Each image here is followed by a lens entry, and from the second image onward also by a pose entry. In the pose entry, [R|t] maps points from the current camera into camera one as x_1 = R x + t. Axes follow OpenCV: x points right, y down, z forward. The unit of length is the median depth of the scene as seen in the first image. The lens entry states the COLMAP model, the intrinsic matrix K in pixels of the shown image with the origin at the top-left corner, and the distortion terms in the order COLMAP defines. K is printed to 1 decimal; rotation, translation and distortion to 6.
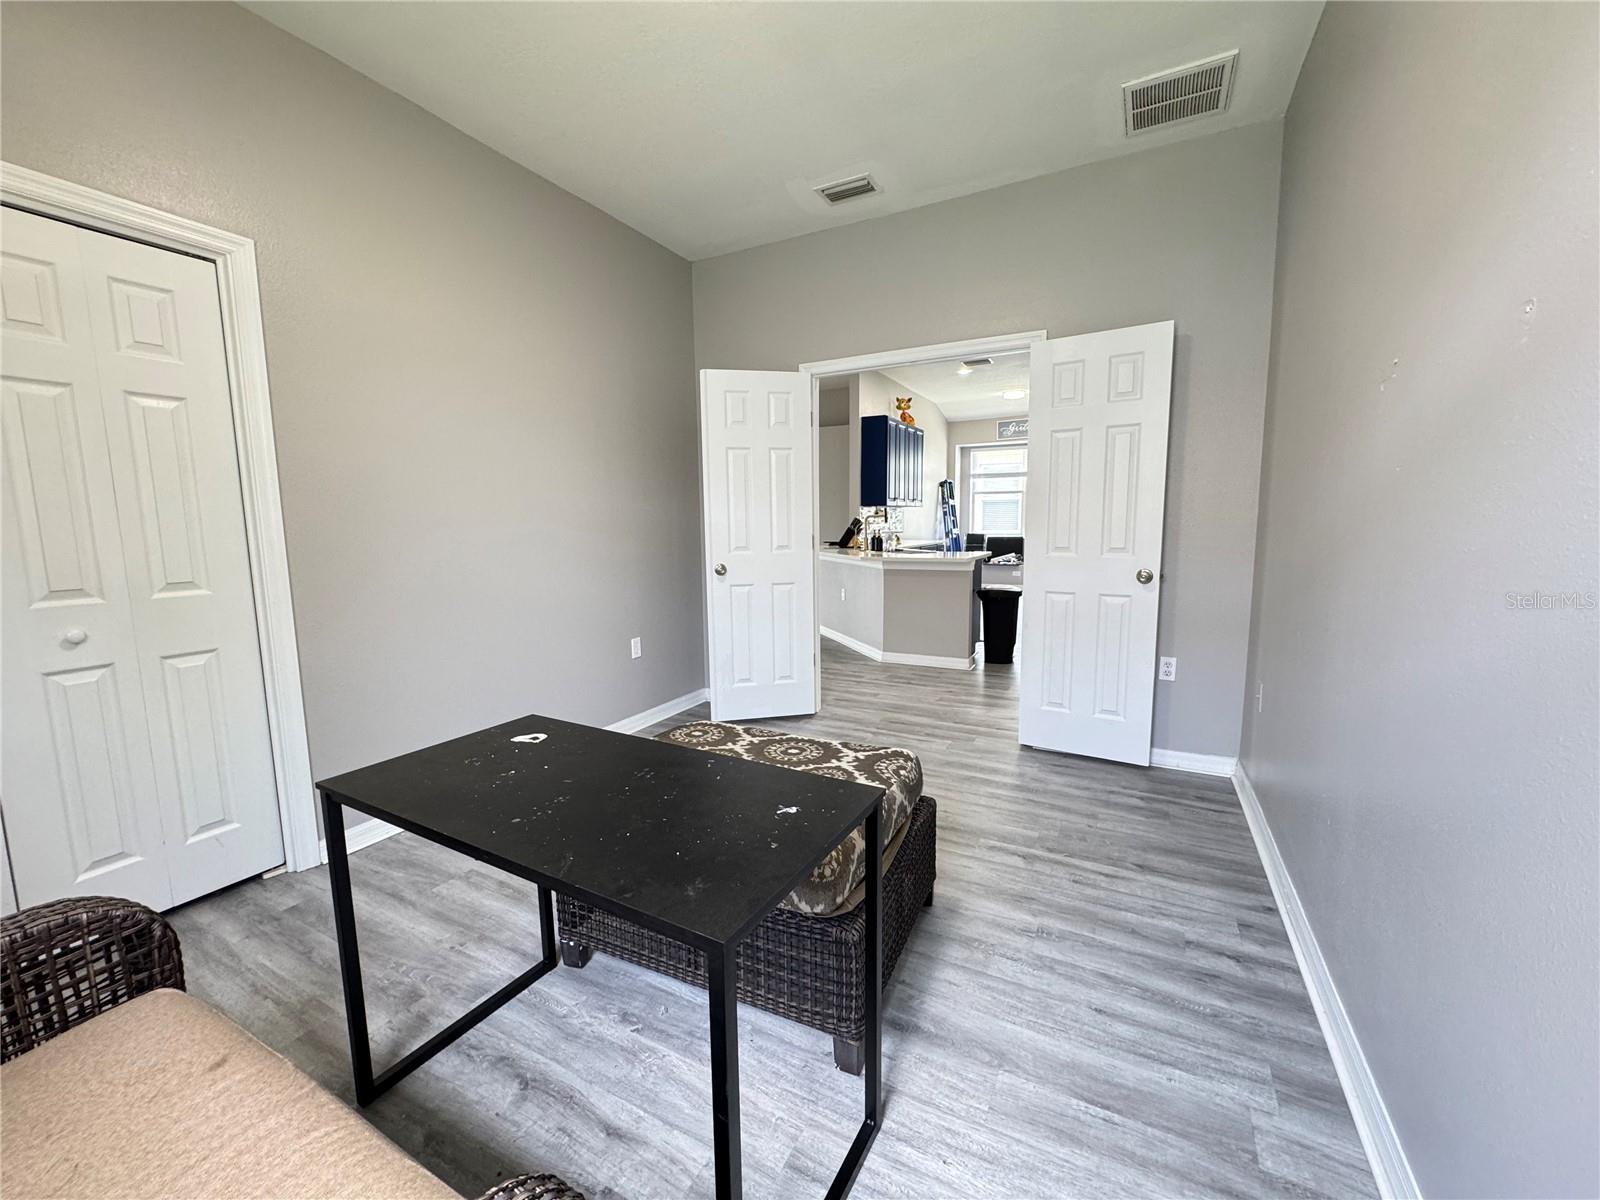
lens RADIAL K [[640.5, 0, 799.0], [0, 640.5, 599.4], [0, 0, 1]] dist [-0.003770, 0.000426]
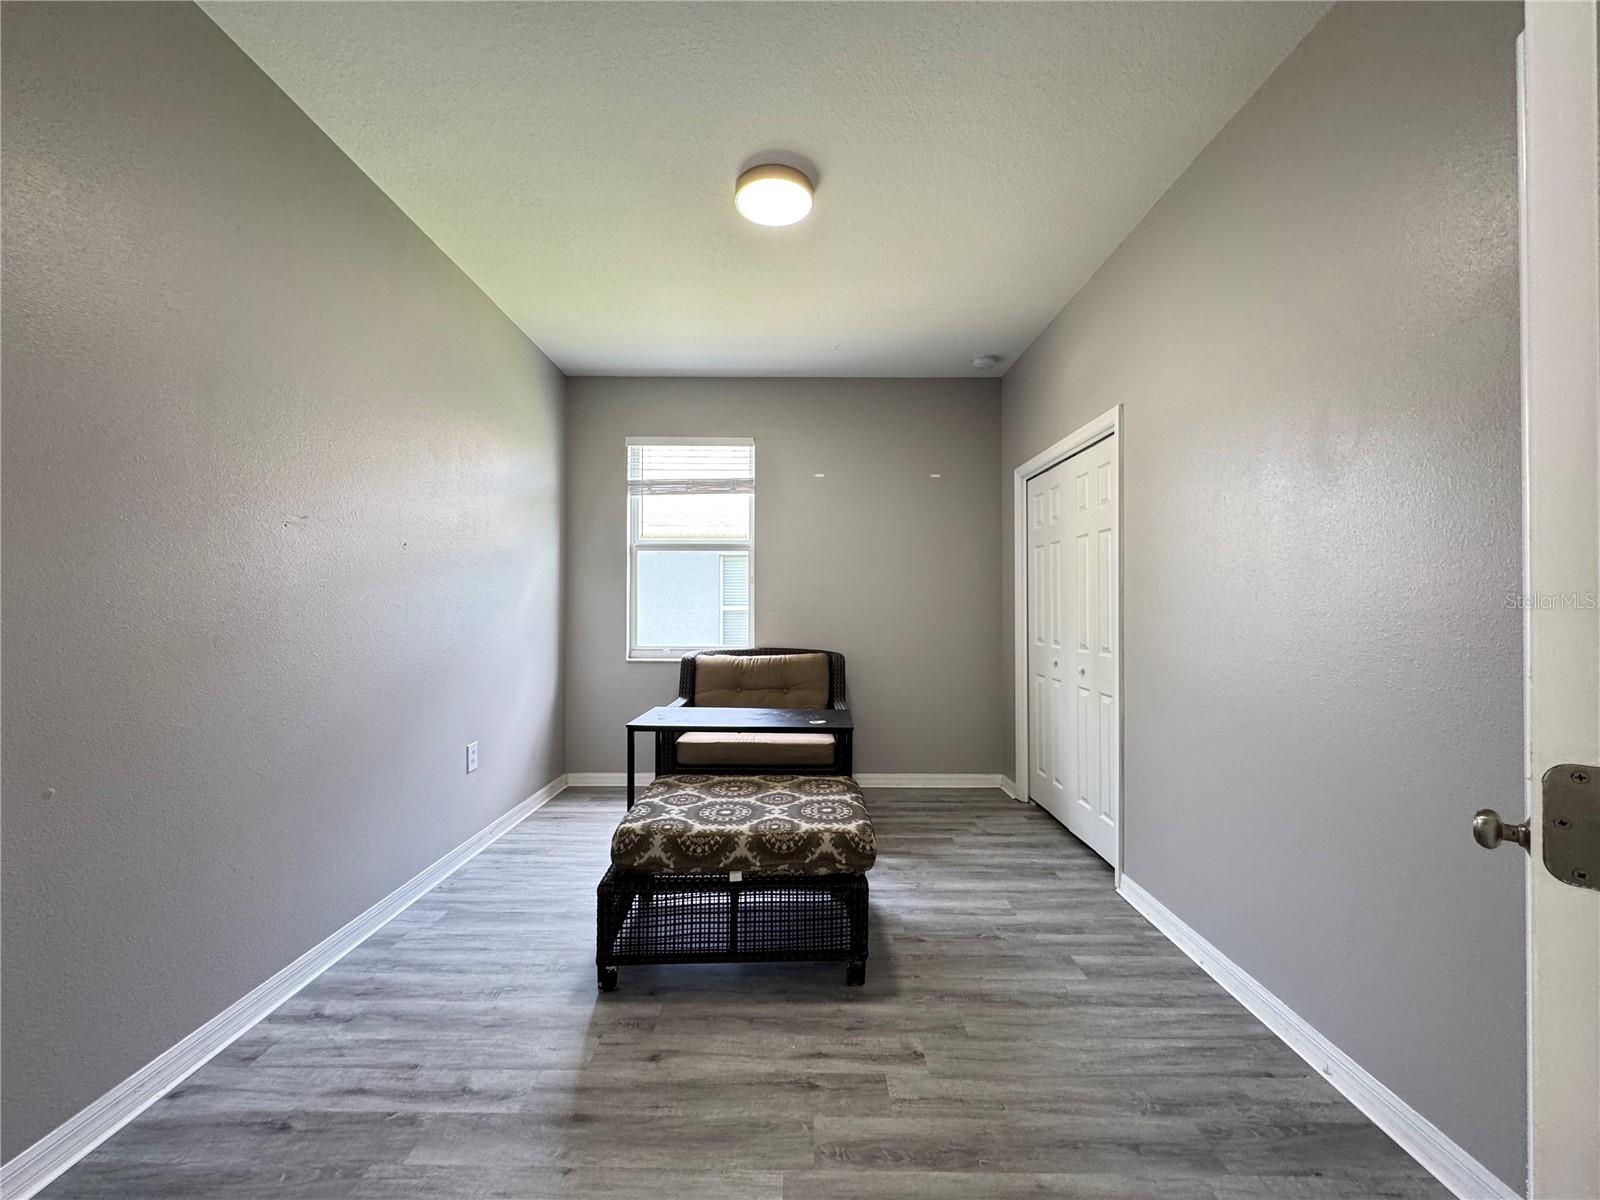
lens RADIAL K [[640.5, 0, 799.0], [0, 640.5, 599.4], [0, 0, 1]] dist [-0.003770, 0.000426]
pose [[-0.884762, 0.006366, -0.465999, 0.401916], [-0.047932, 0.993361, 0.104576, -0.265680], [0.463571, 0.114861, -0.878583, 1.993347]]
